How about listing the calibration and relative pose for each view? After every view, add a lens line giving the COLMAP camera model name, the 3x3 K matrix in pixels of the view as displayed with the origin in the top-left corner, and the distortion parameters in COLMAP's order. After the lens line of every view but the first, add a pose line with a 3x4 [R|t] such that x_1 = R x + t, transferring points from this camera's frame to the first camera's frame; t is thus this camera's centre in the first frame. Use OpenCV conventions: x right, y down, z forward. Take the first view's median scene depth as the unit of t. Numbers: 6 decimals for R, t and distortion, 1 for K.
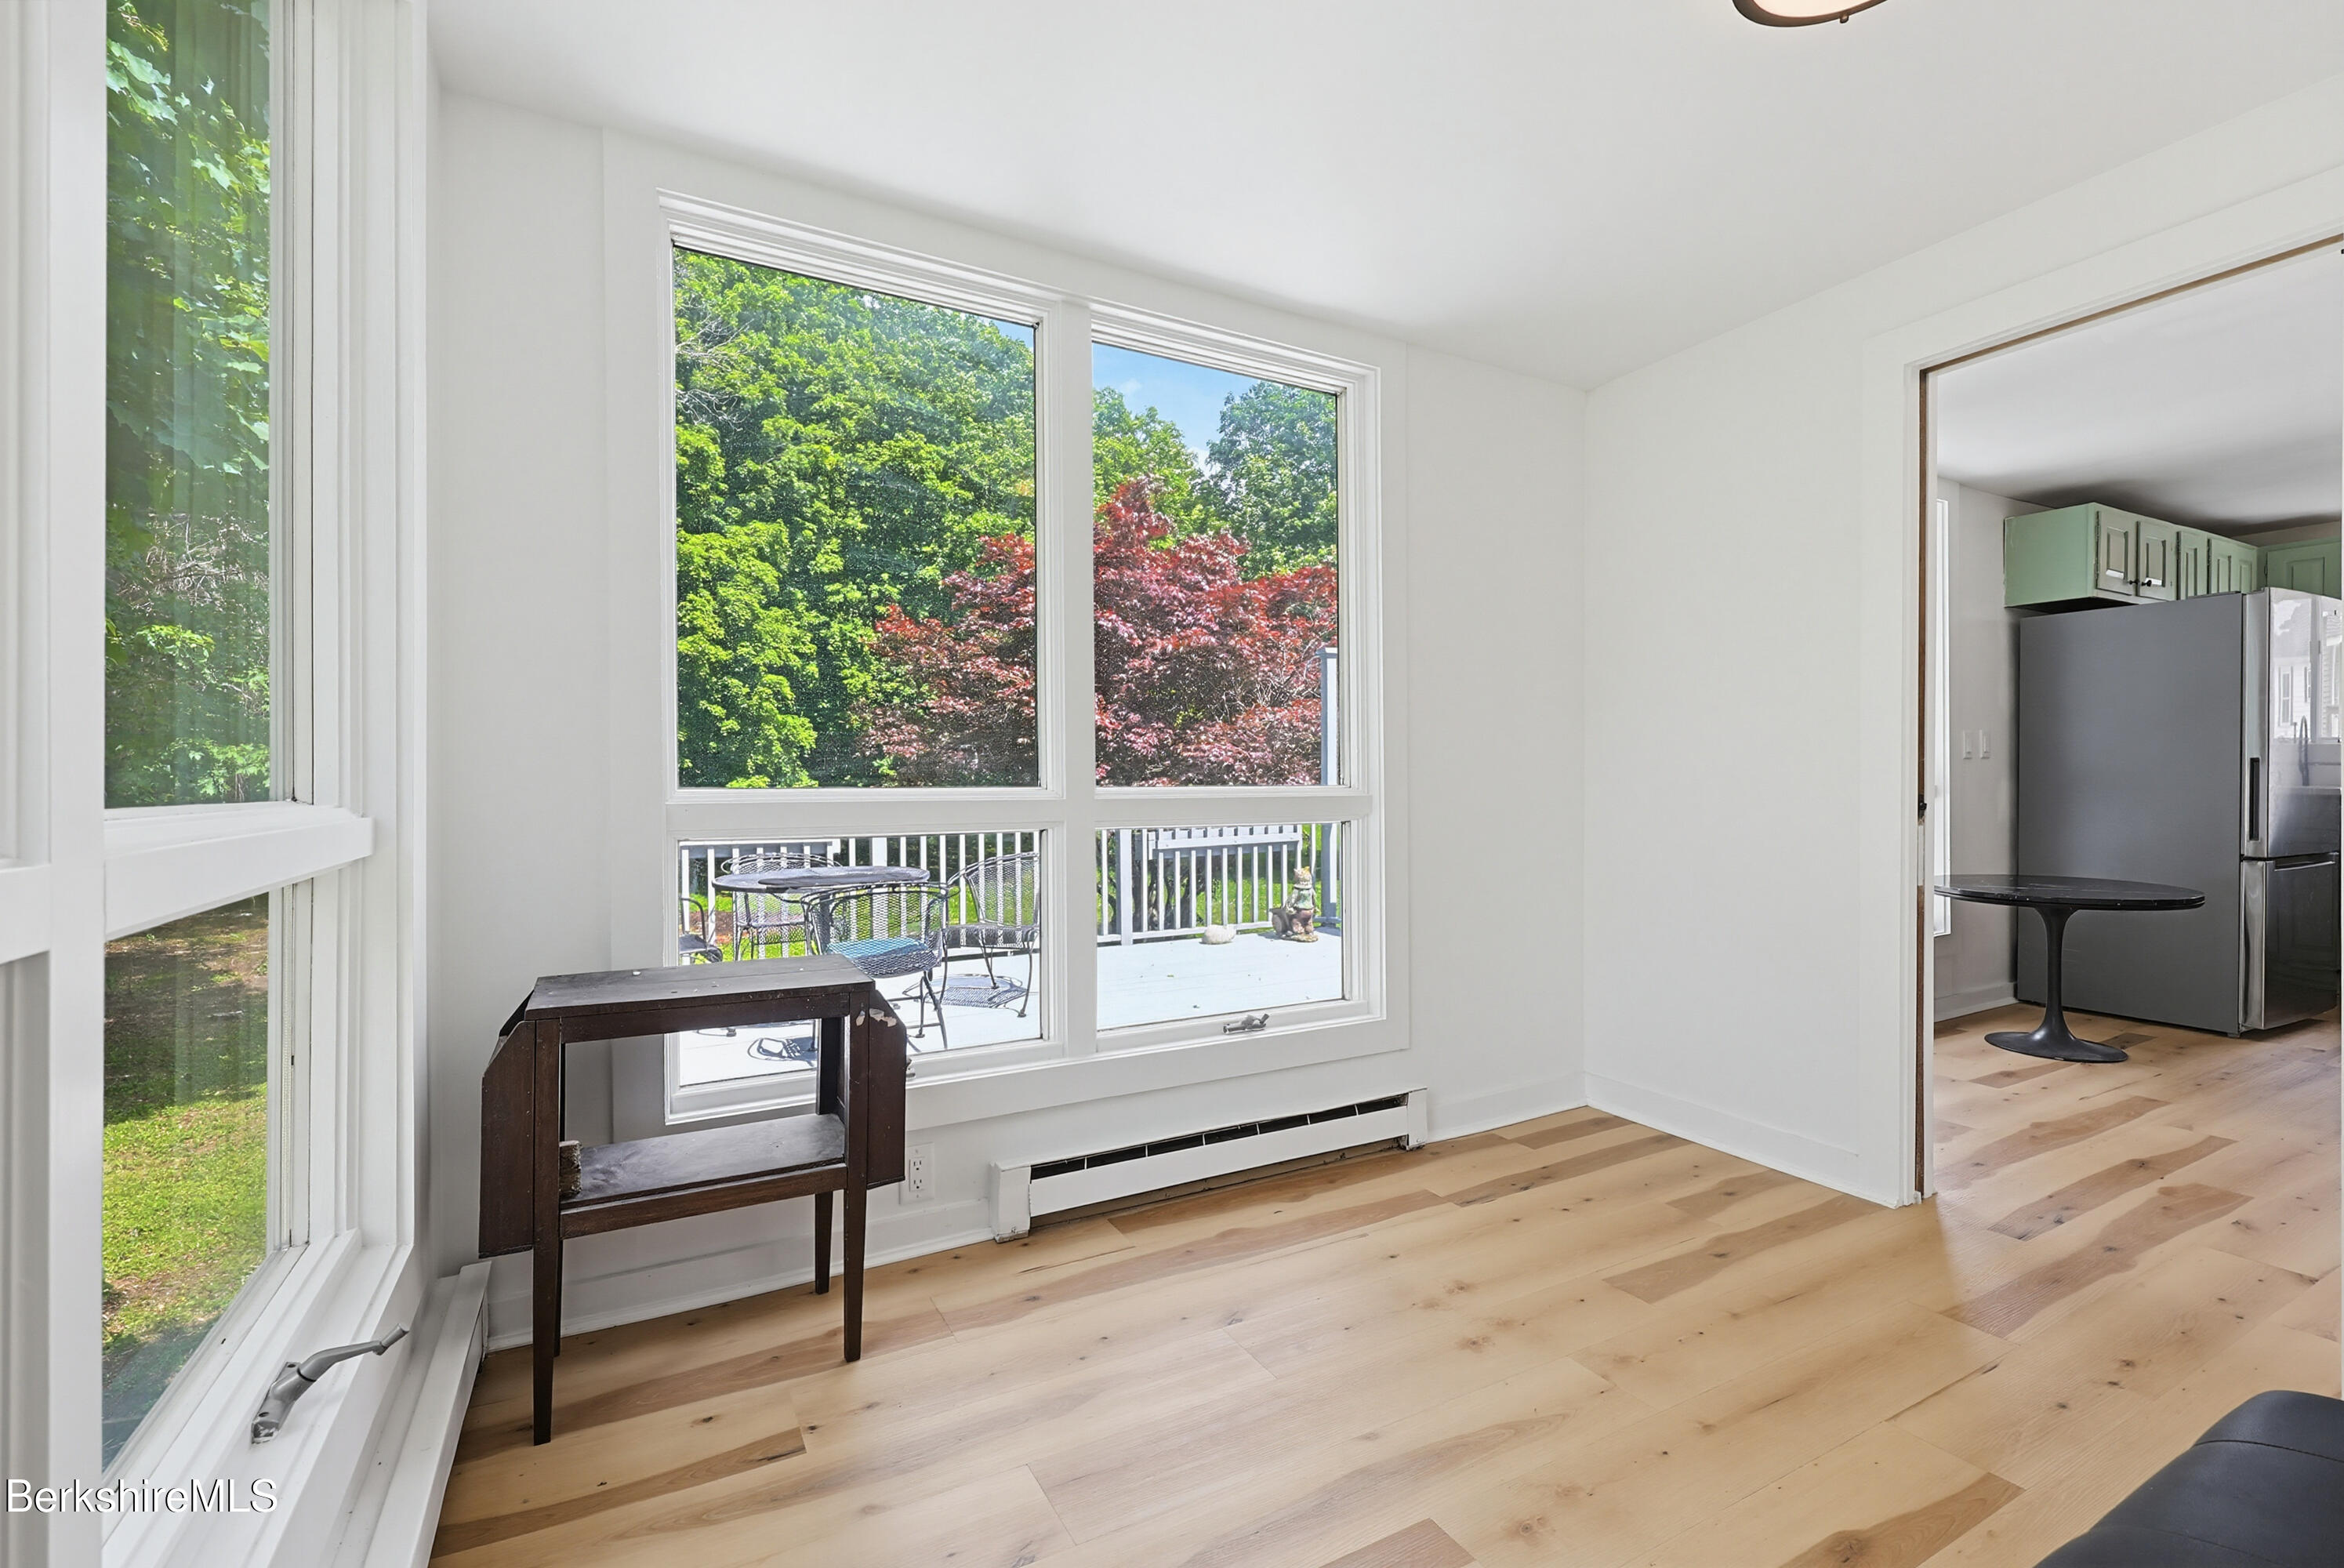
lens RADIAL K [[1013.5, 0, 1172.0], [0, 1013.5, 784.0], [0, 0, 1]] dist [0.024764, -0.000074]
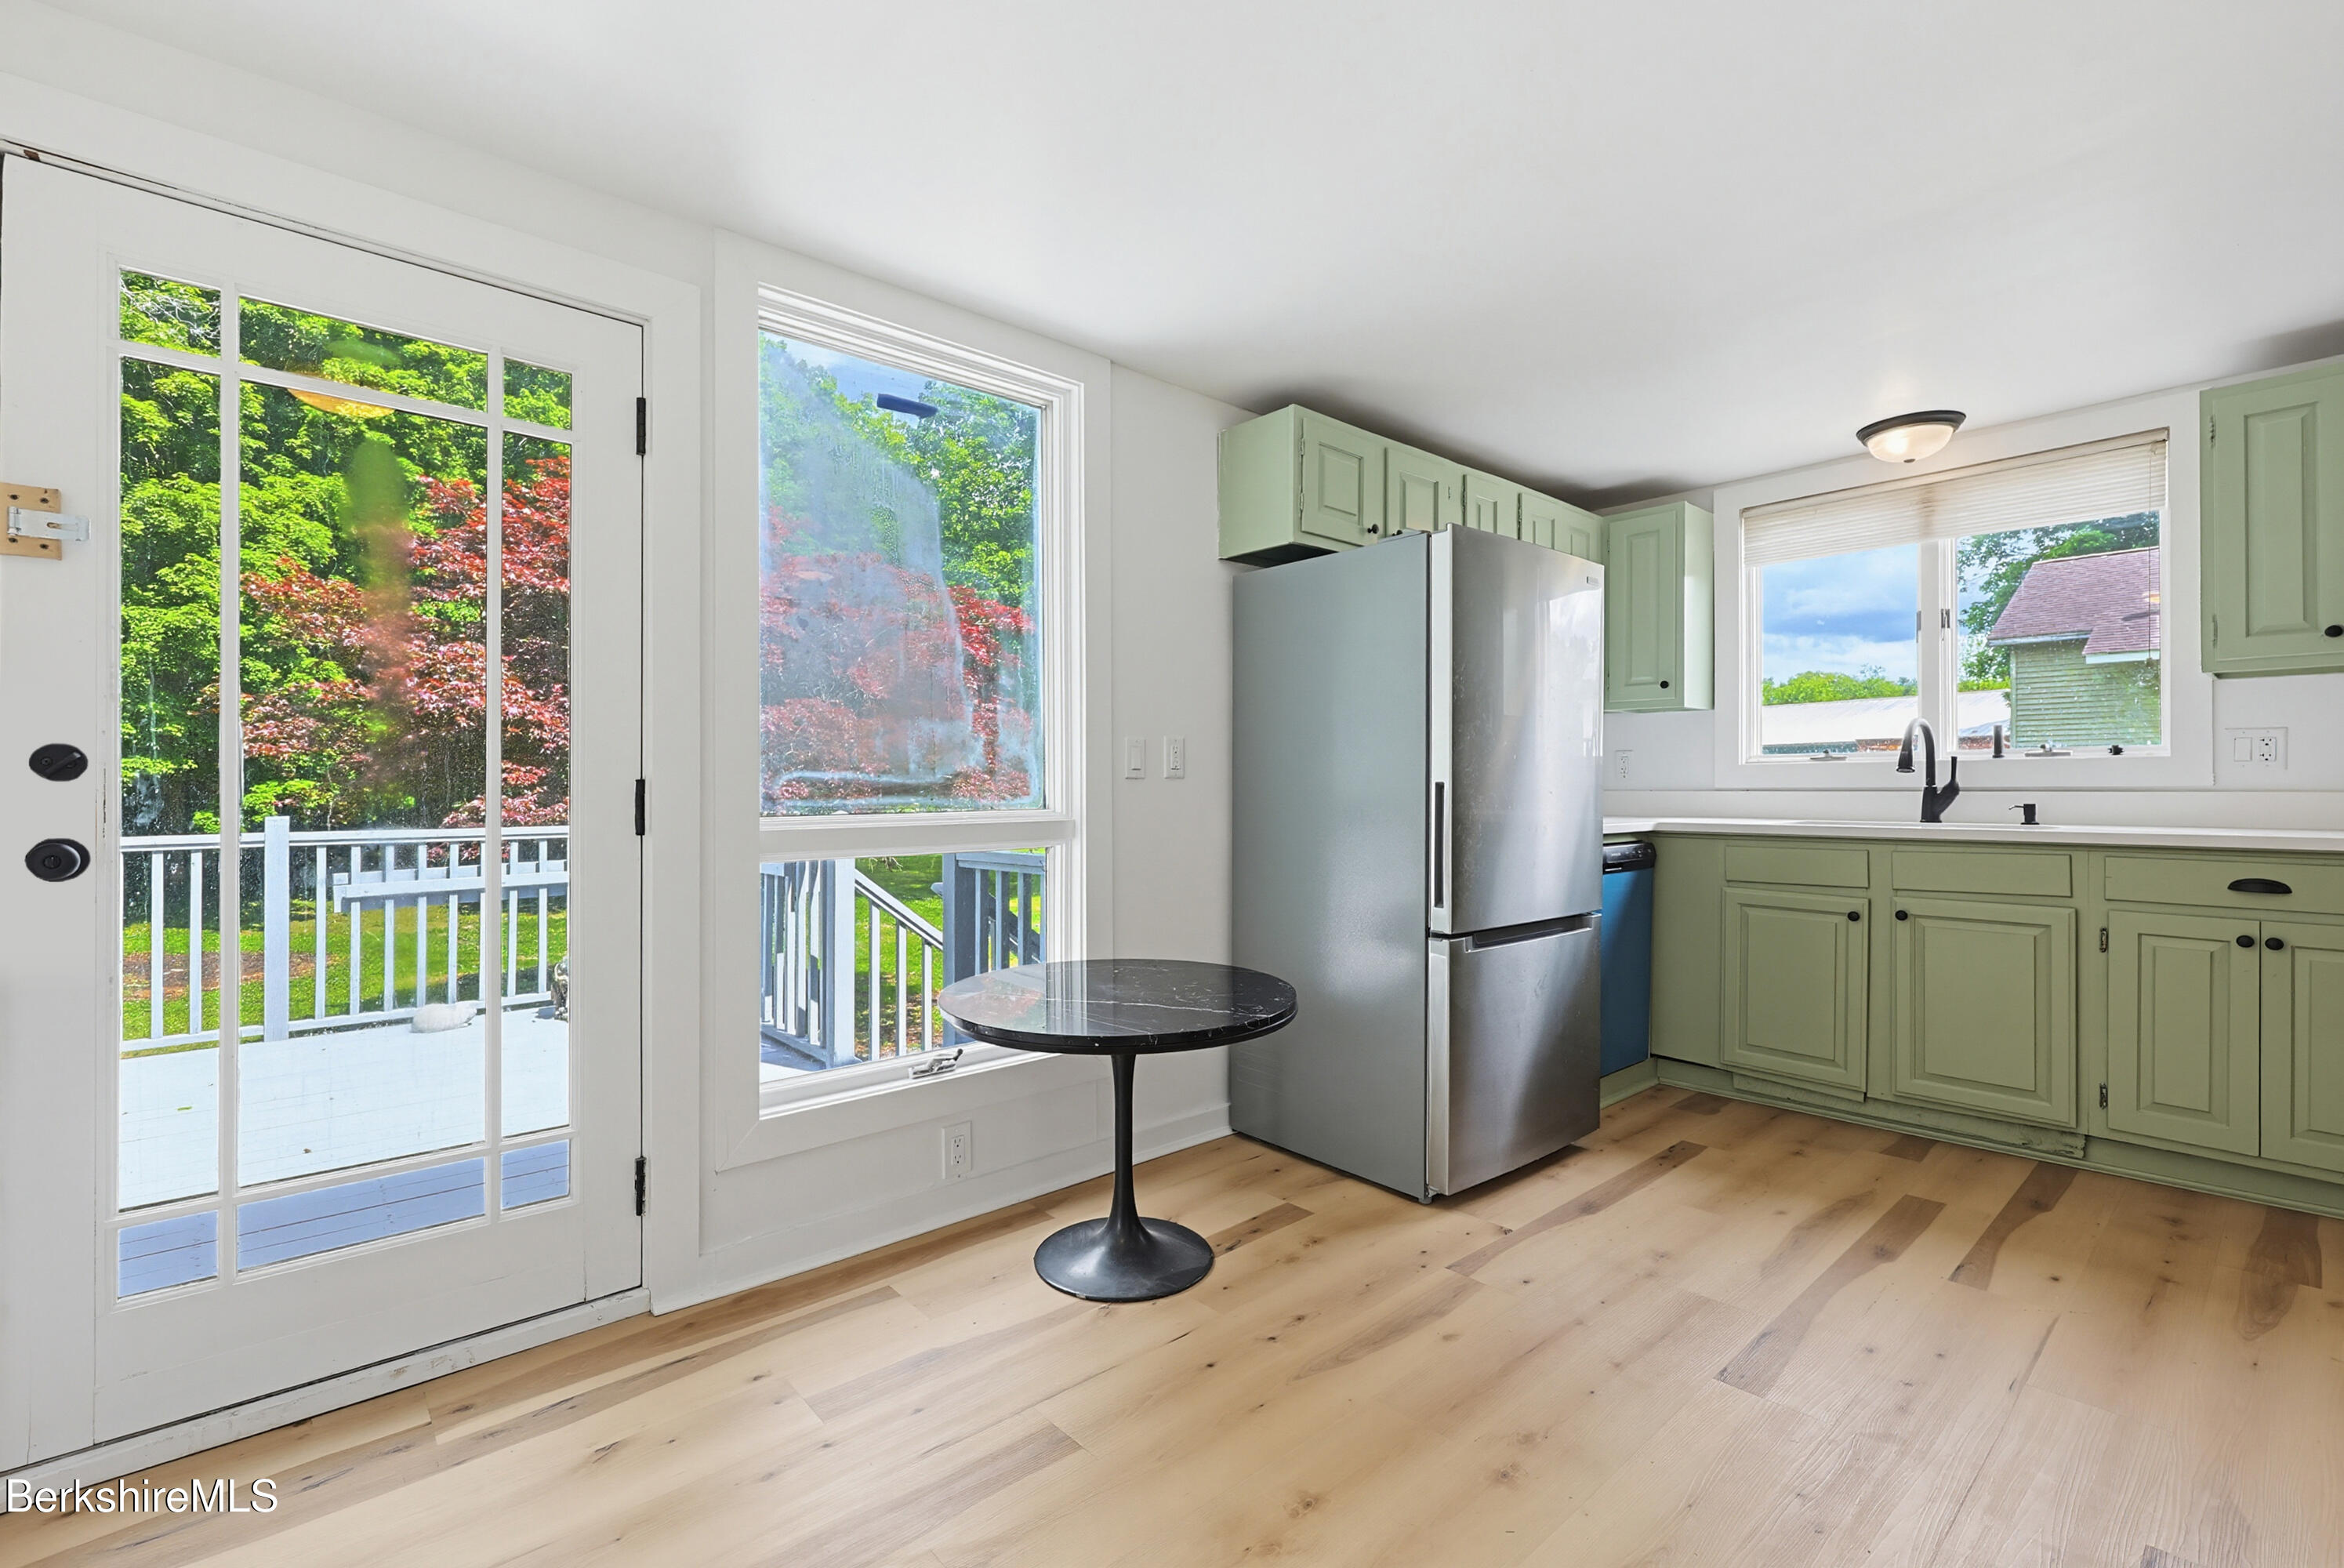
lens RADIAL K [[1011.7, 0, 1163.8], [0, 1011.7, 772.7], [0, 0, 1]] dist [0.003535, 0.000337]
pose [[0.978844, 0.010270, 0.204350, 0.209462], [-0.006255, 0.999775, -0.020284, -0.004735], [-0.204512, 0.018577, 0.978688, 0.115476]]
